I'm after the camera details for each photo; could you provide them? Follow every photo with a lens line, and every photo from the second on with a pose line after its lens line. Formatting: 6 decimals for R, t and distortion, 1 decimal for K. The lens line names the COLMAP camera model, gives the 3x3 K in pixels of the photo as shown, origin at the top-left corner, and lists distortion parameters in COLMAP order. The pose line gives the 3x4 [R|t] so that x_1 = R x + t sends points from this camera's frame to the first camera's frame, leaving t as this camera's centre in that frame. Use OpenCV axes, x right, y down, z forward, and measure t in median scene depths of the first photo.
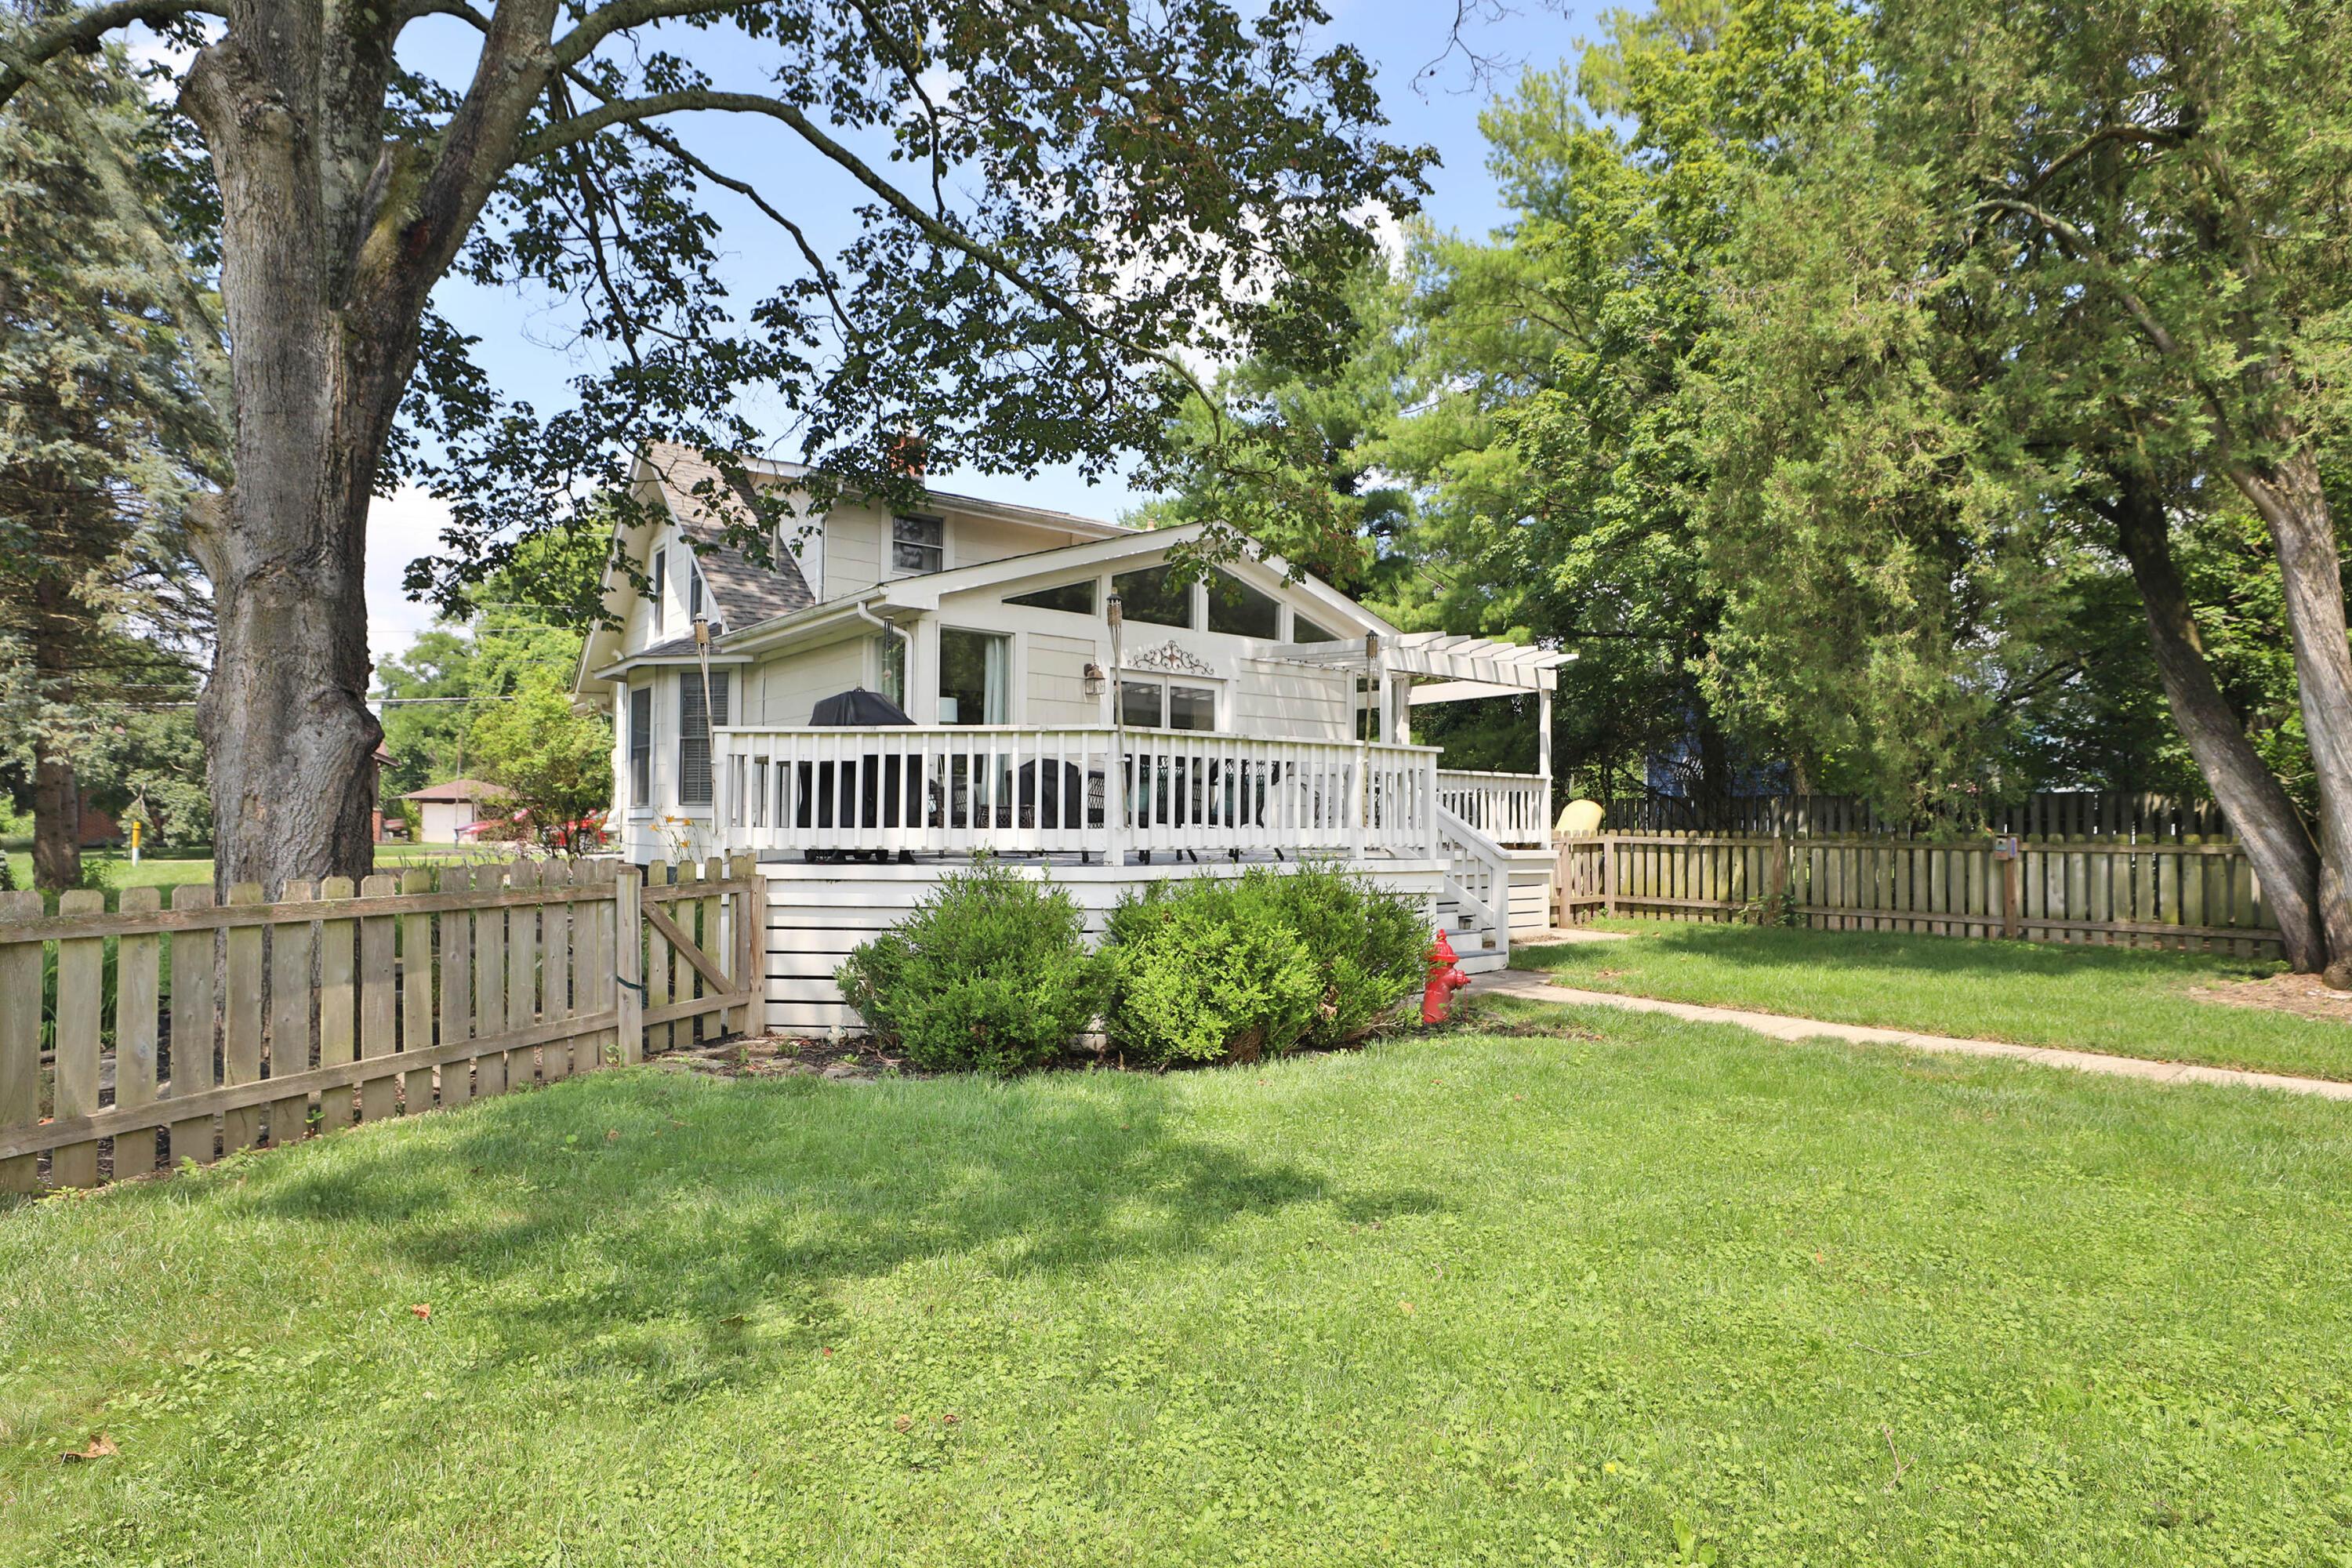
lens RADIAL K [[1226.3, 0, 1178.3], [0, 1226.3, 794.2], [0, 0, 1]] dist [-0.024564, 0.001301]
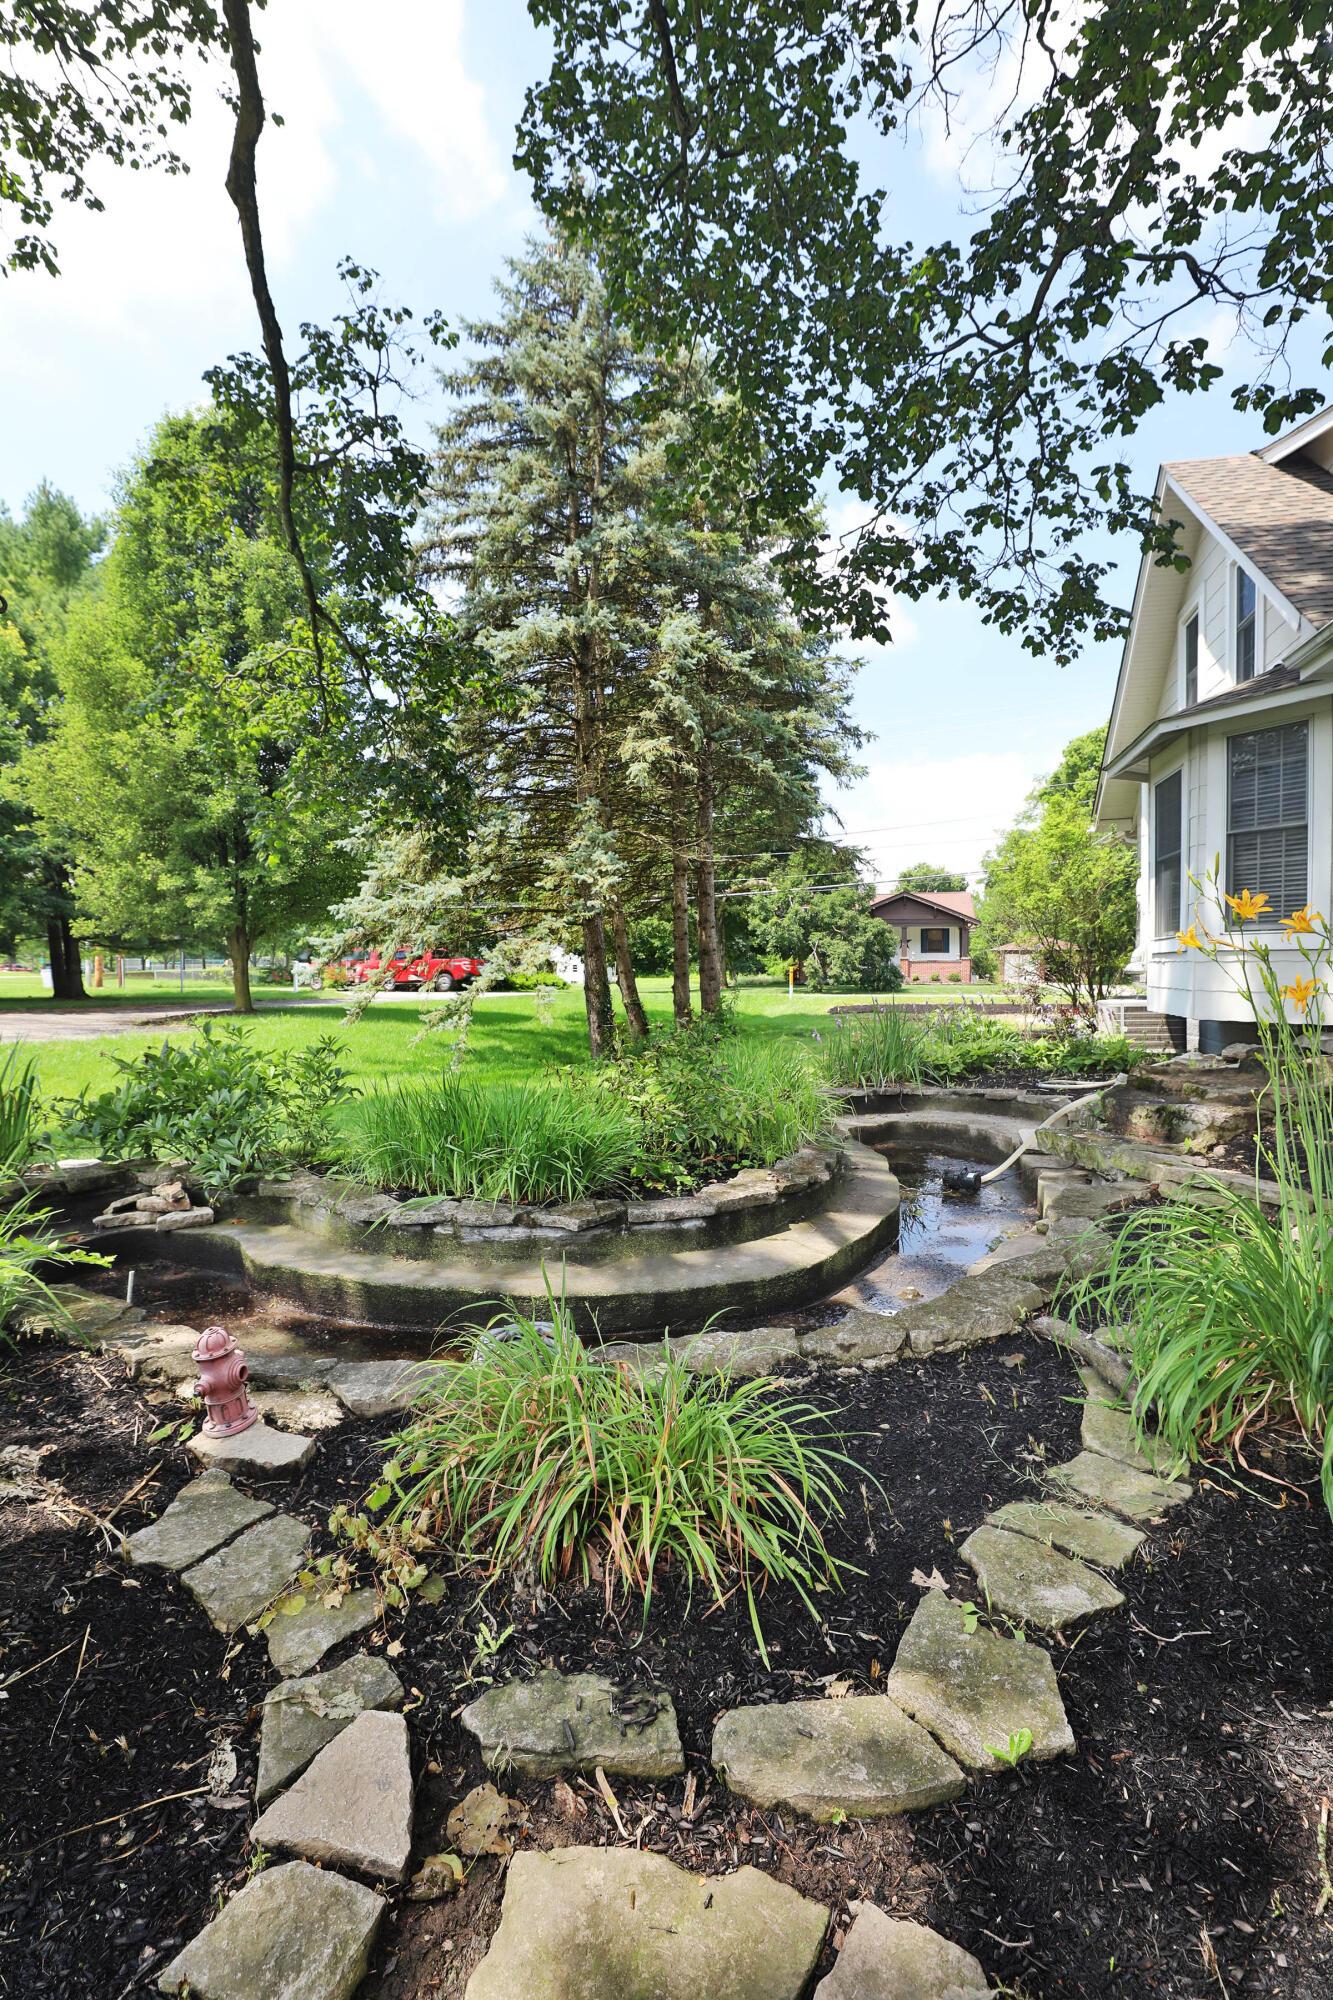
lens RADIAL K [[924.1, 0, 670.1], [0, 924.1, 980.4], [0, 0, 1]] dist [-0.030702, 0.006064]
pose [[0.606660, 0.008106, -0.794920, -0.236101], [0.019854, 0.999482, 0.025343, 0.020190], [0.794713, -0.031157, 0.606185, 0.546263]]
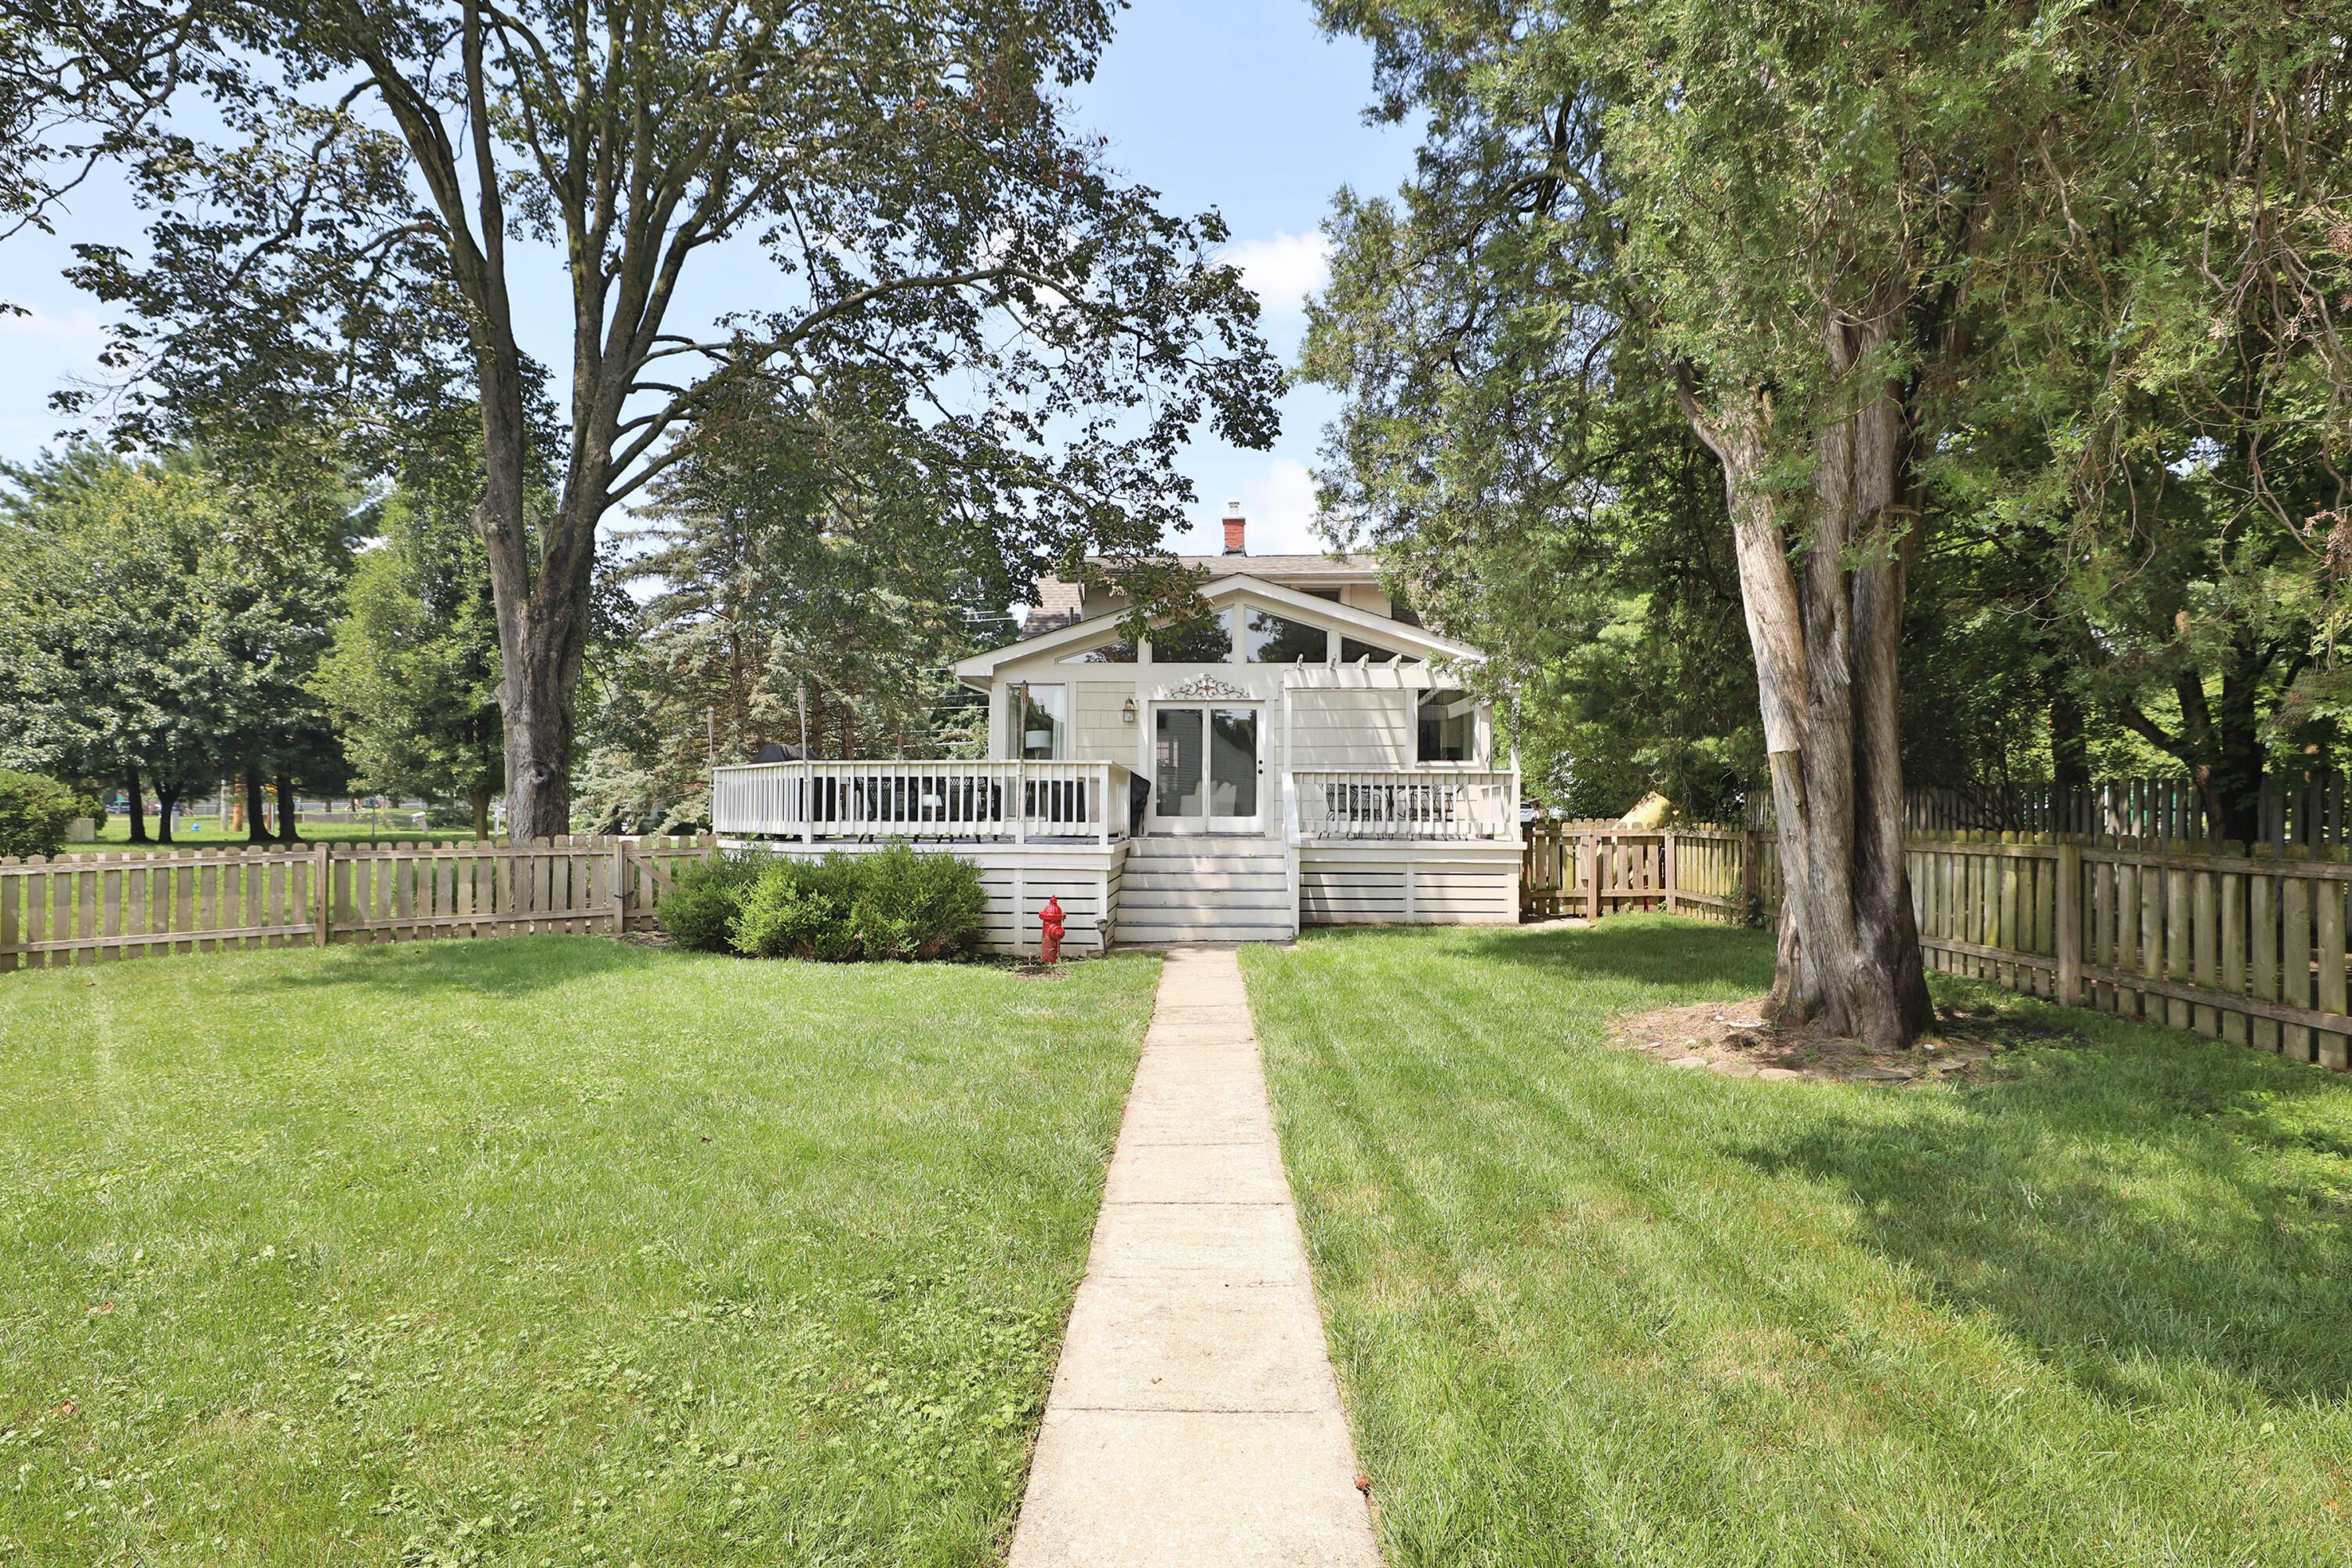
lens RADIAL K [[1086.7, 0, 1130.6], [0, 1086.7, 796.7], [0, 0, 1]] dist [-0.030702, 0.006064]
pose [[0.735288, -0.012072, -0.677647, 0.796954], [0.019684, 0.999800, 0.003548, -0.002582], [0.677469, -0.015948, 0.735379, 0.113188]]
